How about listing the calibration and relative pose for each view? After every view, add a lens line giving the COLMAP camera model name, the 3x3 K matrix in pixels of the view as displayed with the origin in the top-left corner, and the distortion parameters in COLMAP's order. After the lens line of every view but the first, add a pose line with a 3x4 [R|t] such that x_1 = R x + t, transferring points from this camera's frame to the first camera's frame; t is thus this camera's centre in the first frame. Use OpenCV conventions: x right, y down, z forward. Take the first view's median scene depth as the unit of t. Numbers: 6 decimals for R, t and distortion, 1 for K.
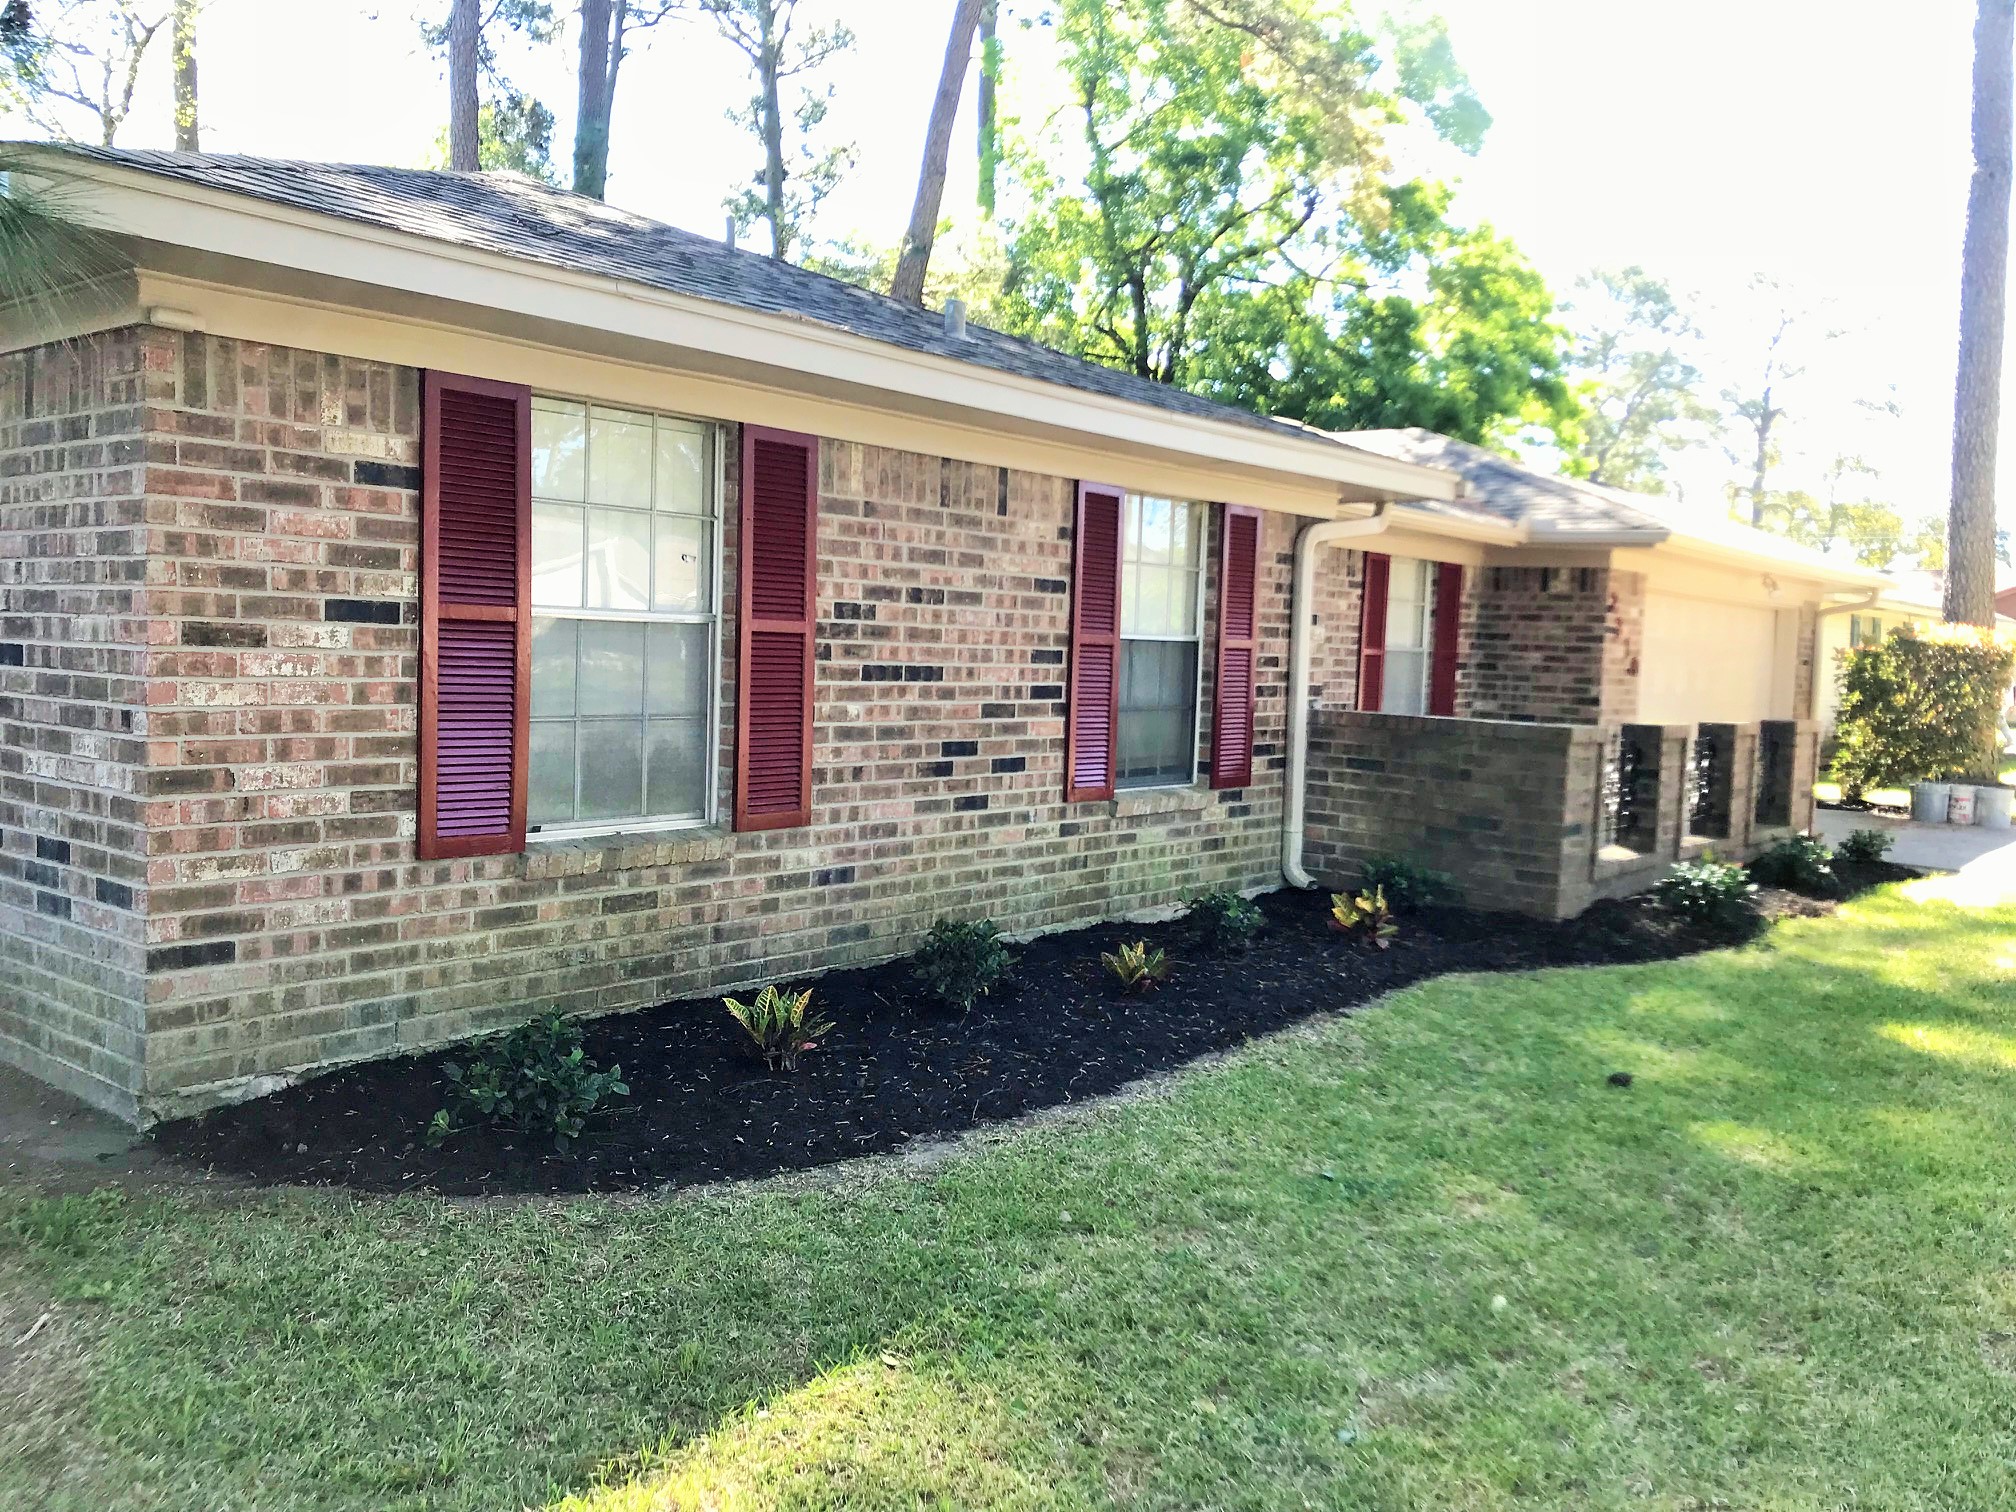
lens RADIAL K [[1680.2, 0, 1008.0], [0, 1680.2, 756.0], [0, 0, 1]] dist [0.045093, -0.080240]
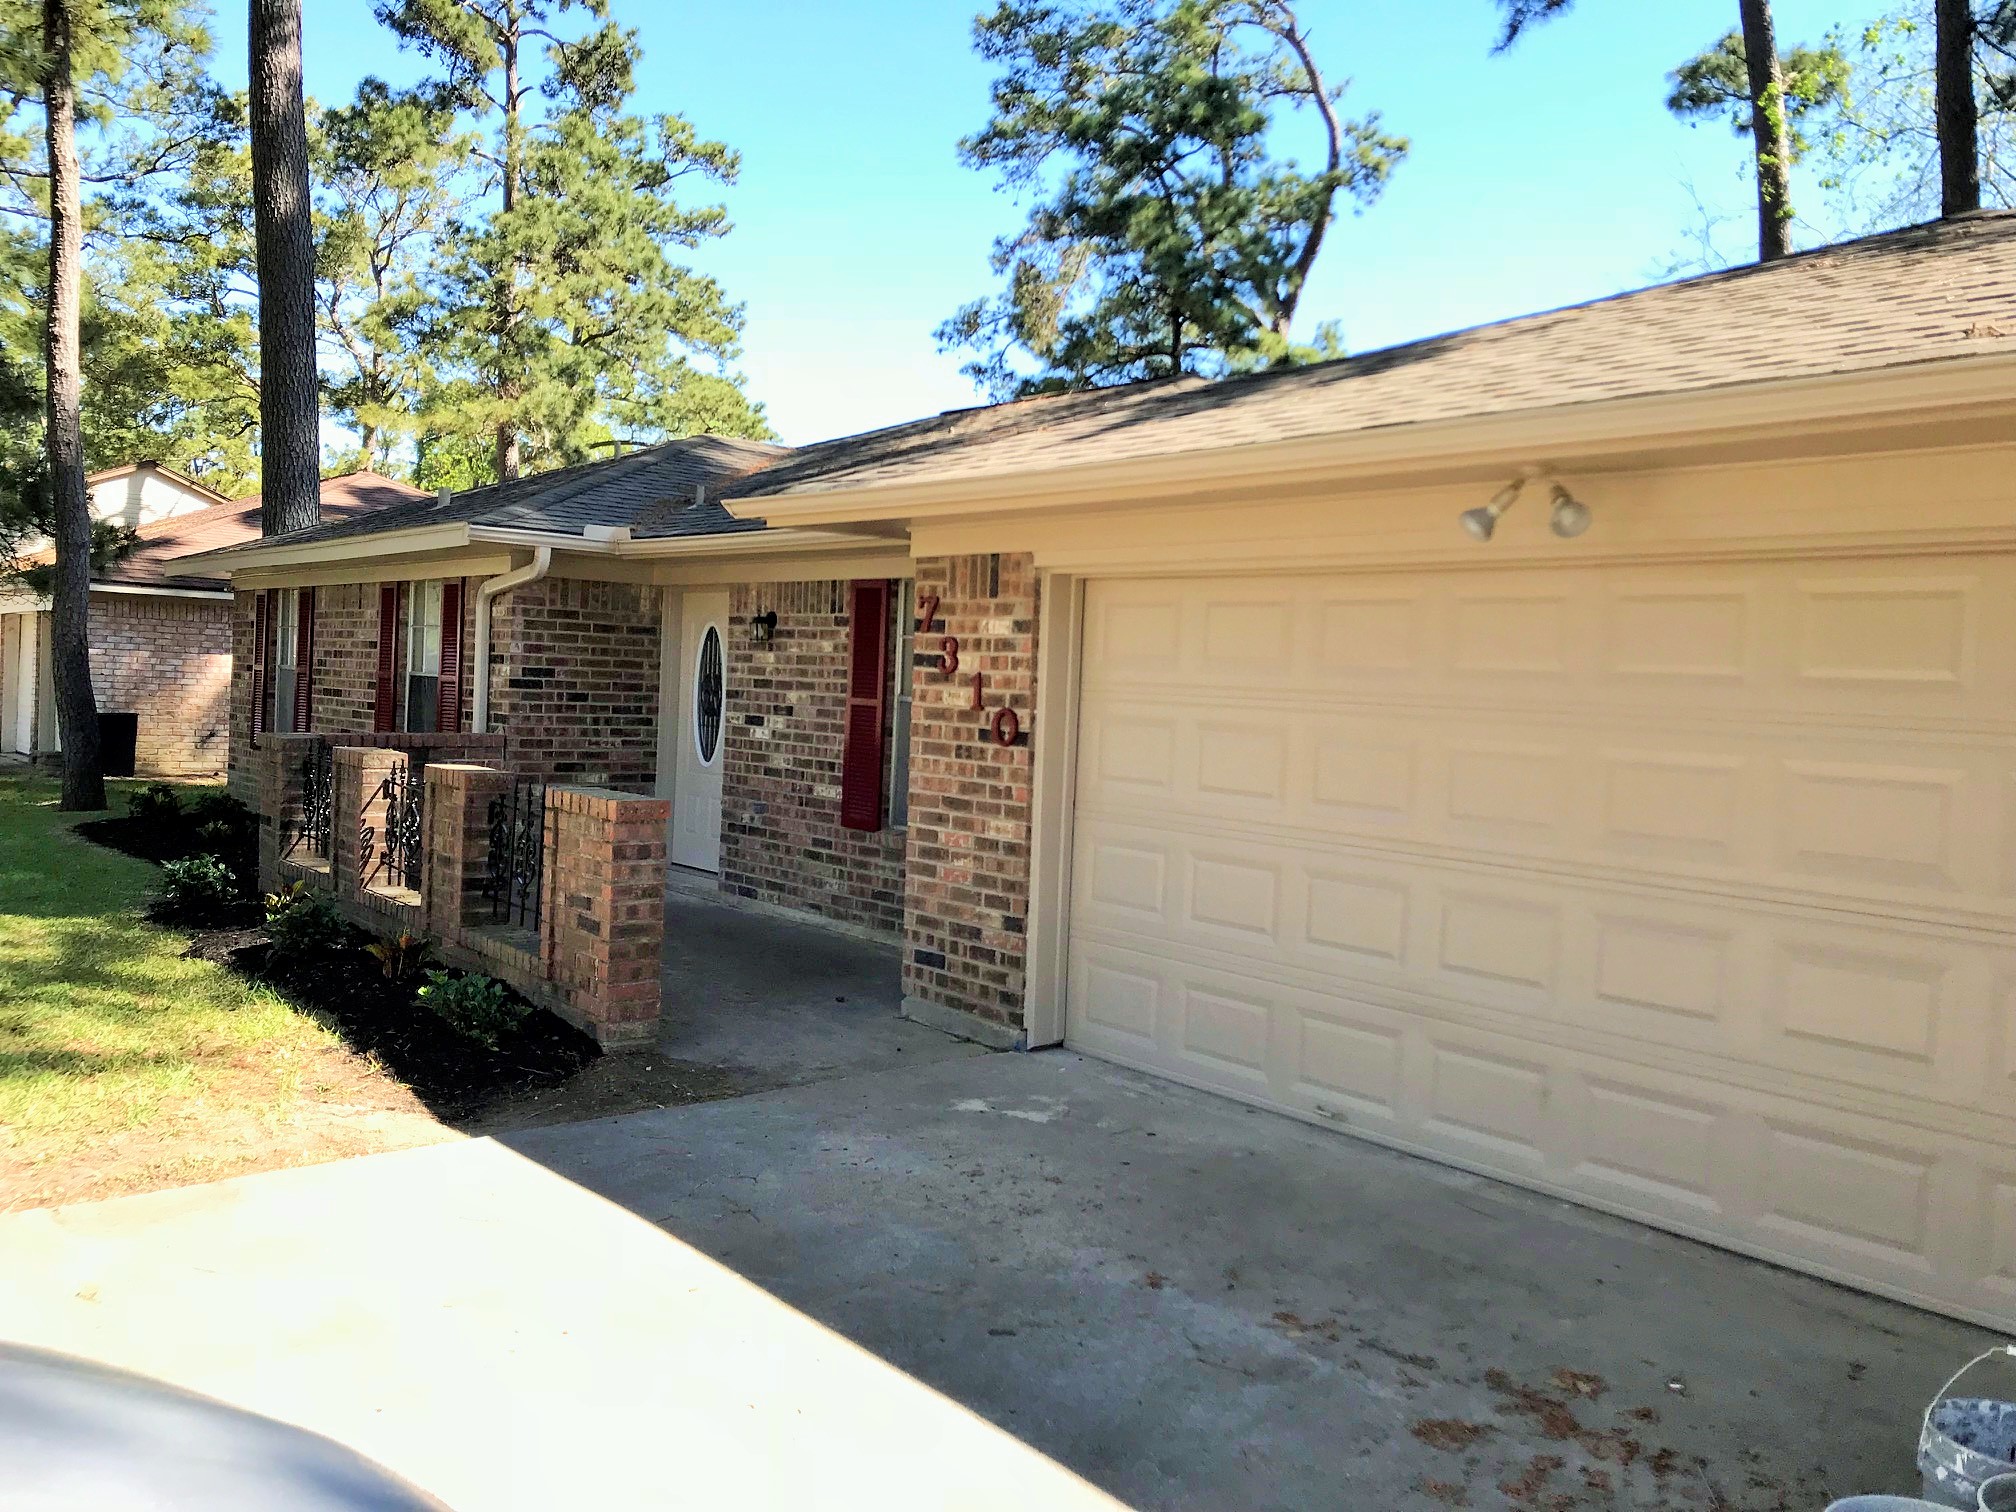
lens RADIAL K [[1680.2, 0, 1008.0], [0, 1680.2, 756.0], [0, 0, 1]] dist [0.045093, -0.080240]
pose [[-0.192194, 0.002803, -0.981353, 1.354123], [-0.111376, 0.993473, 0.024650, -0.086598], [0.975016, 0.114037, -0.190627, 1.665187]]
